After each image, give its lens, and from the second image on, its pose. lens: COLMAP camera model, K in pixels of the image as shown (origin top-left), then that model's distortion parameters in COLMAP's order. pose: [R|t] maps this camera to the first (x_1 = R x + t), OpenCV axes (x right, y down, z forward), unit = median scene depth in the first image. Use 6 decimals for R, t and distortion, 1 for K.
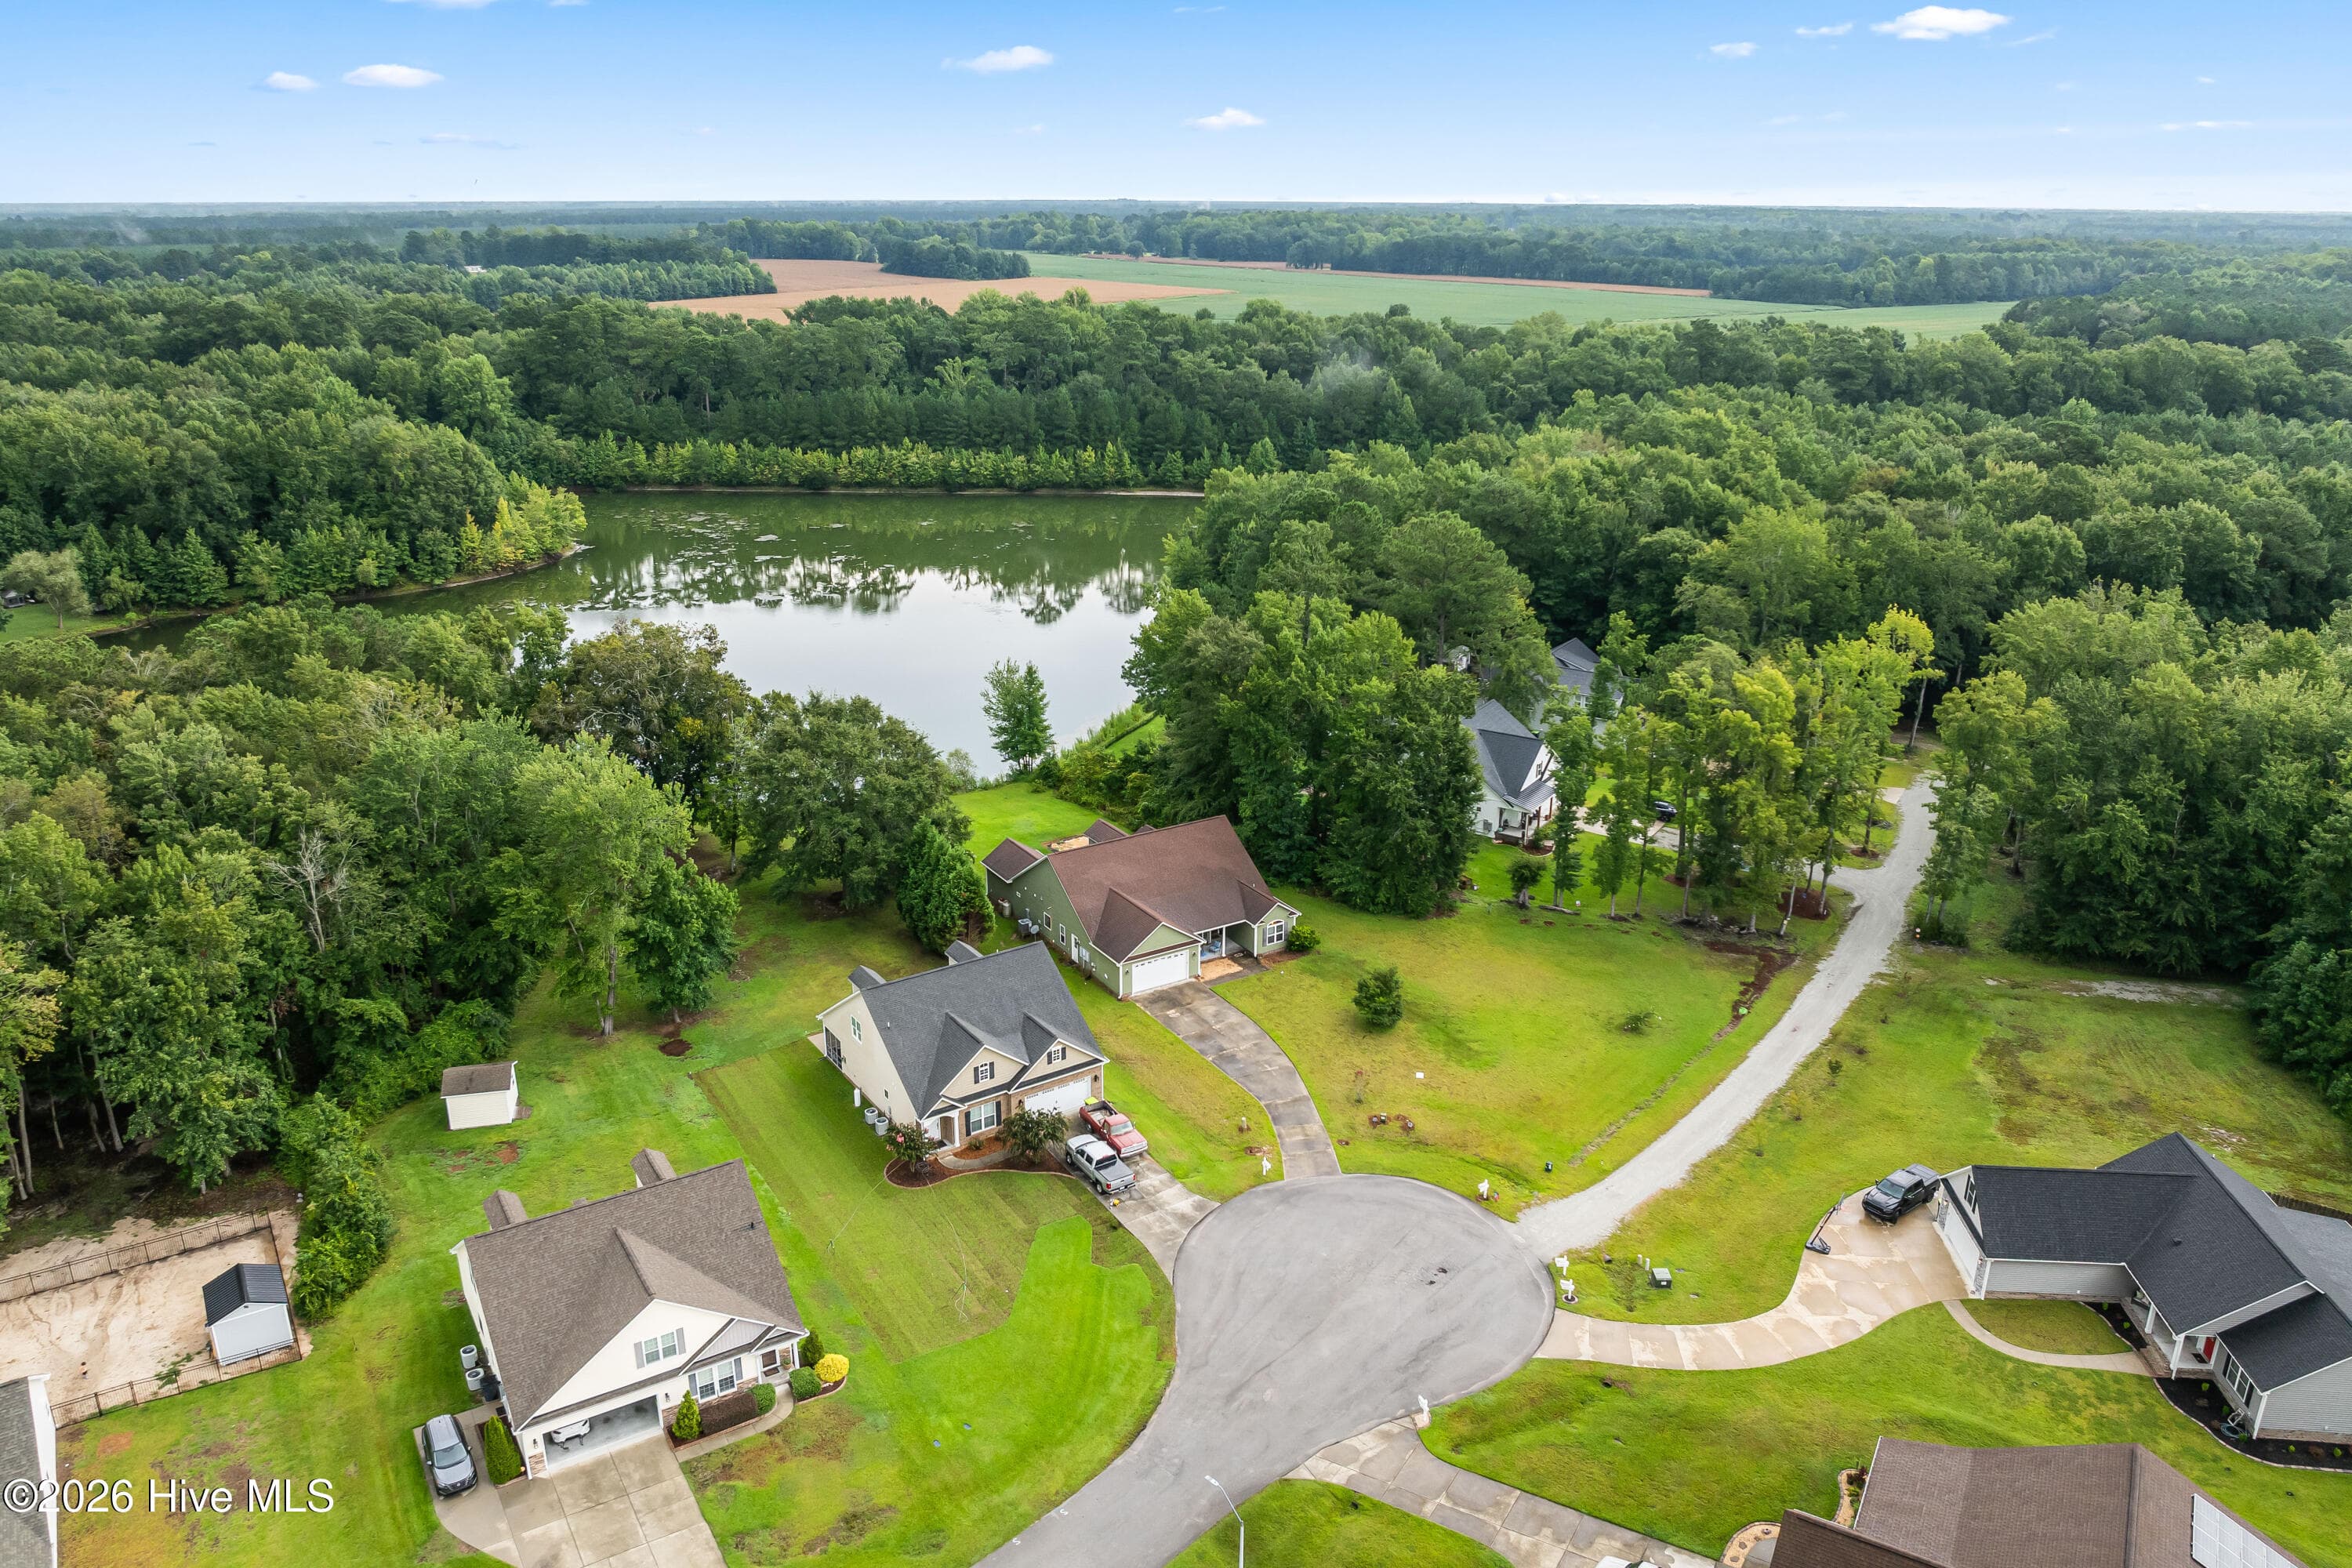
lens RADIAL K [[1656.5, 0, 1190.1], [0, 1656.5, 786.0], [0, 0, 1]] dist [-0.005527, -0.065399]
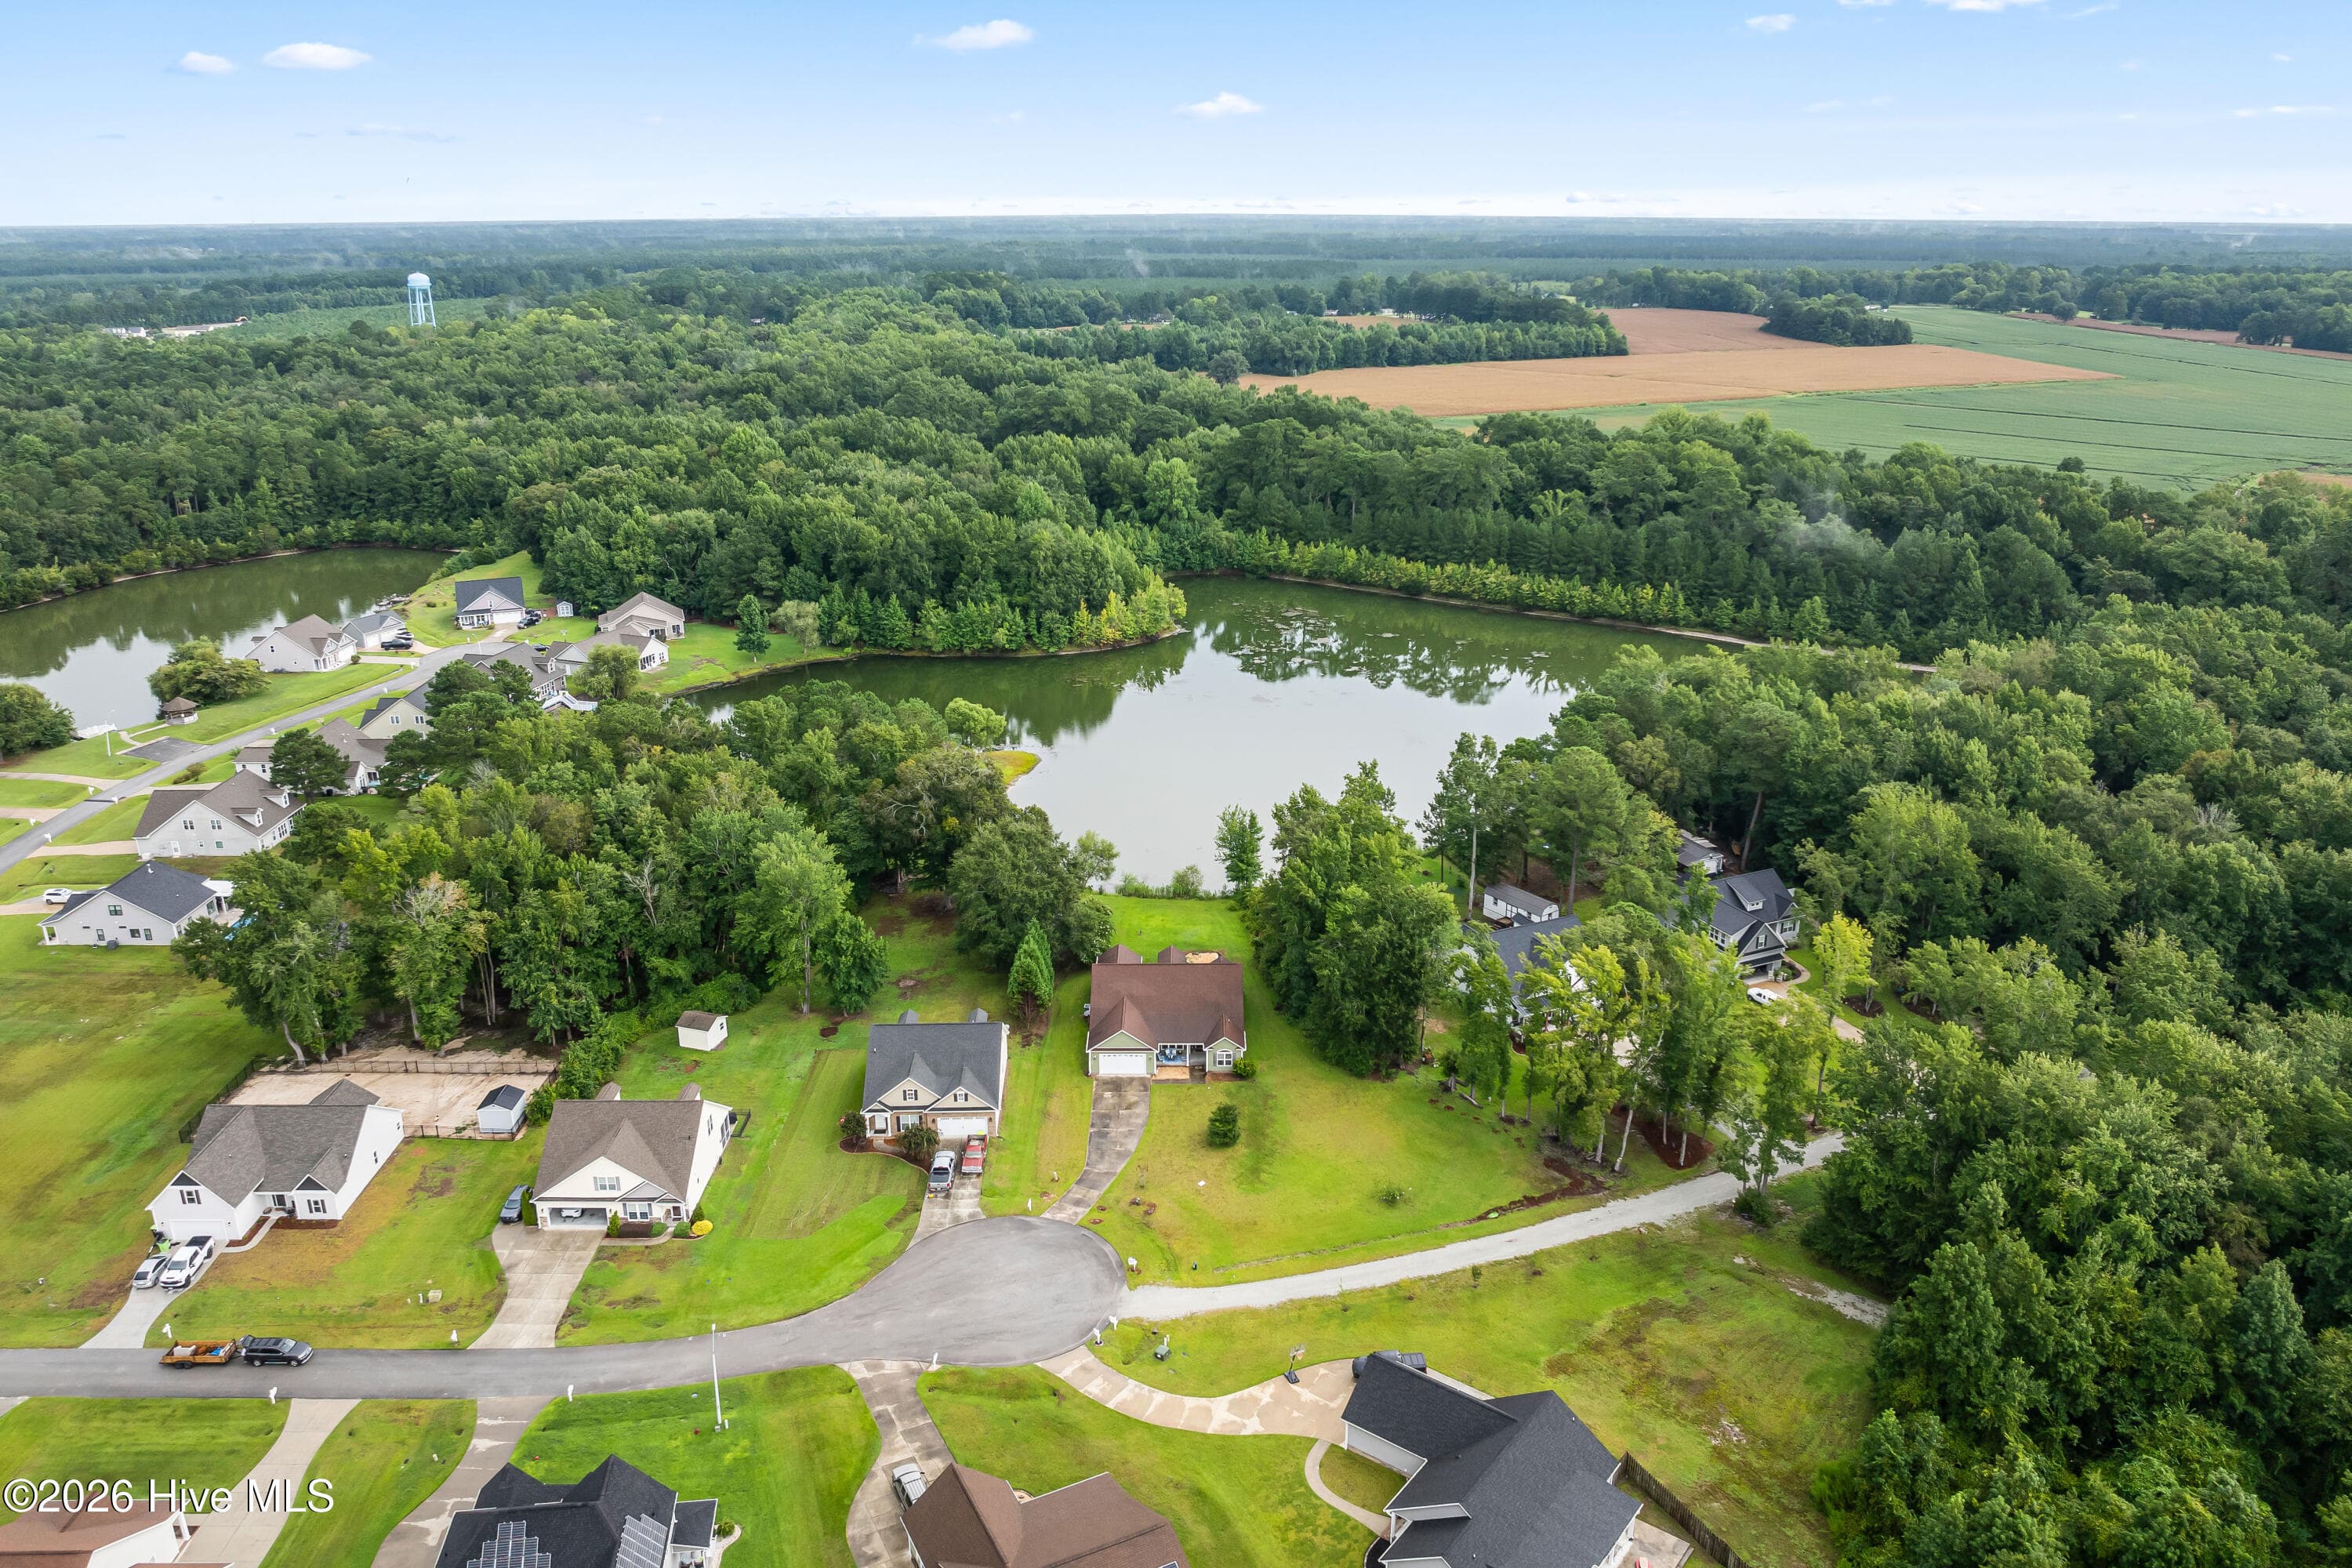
lens RADIAL K [[1656.5, 0, 1190.1], [0, 1656.5, 786.0], [0, 0, 1]] dist [-0.005527, -0.065399]
pose [[0.846007, 0.171469, -0.504846, 0.354020], [-0.175247, 0.983694, 0.040435, -0.094641], [0.503548, 0.054264, 0.862262, -0.099486]]
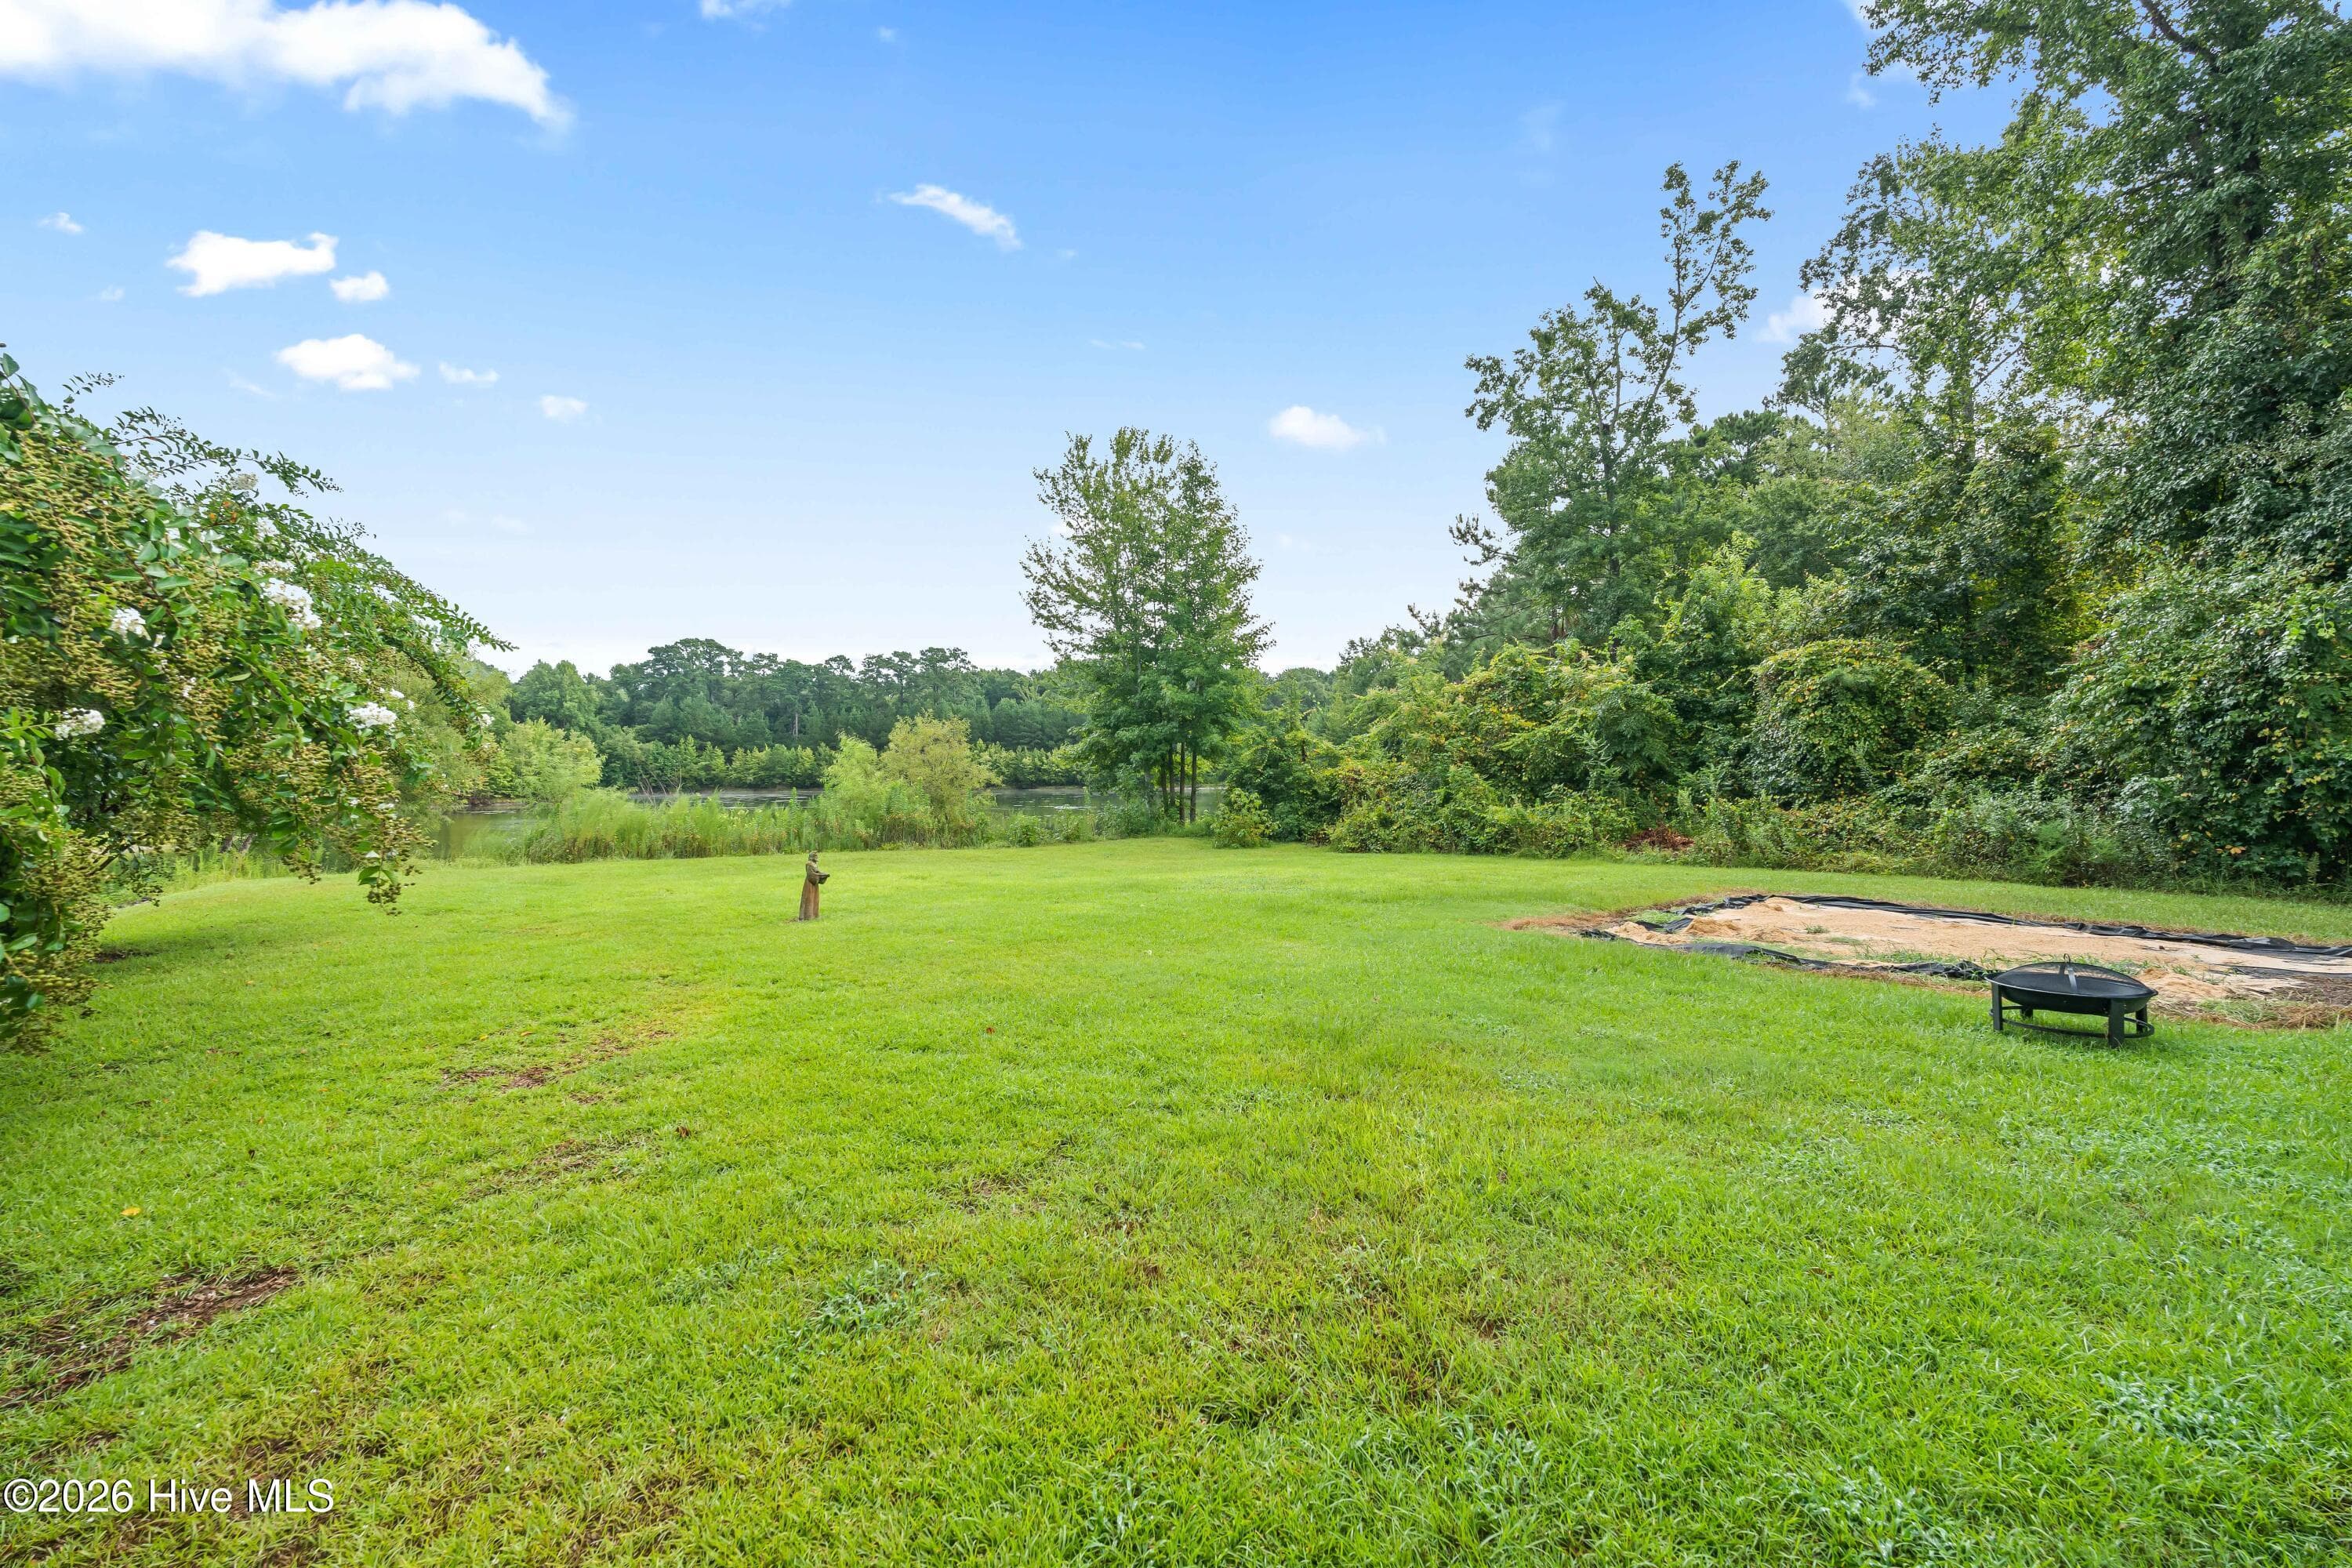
lens RADIAL K [[1027.7, 0, 1166.4], [0, 1027.7, 780.4], [0, 0, 1]] dist [-0.001038, 0.000278]
pose [[0.999791, -0.013964, -0.014930, -0.067728], [0.008331, 0.945274, -0.326172, 0.028475], [0.018668, 0.325979, 0.945193, 0.581721]]
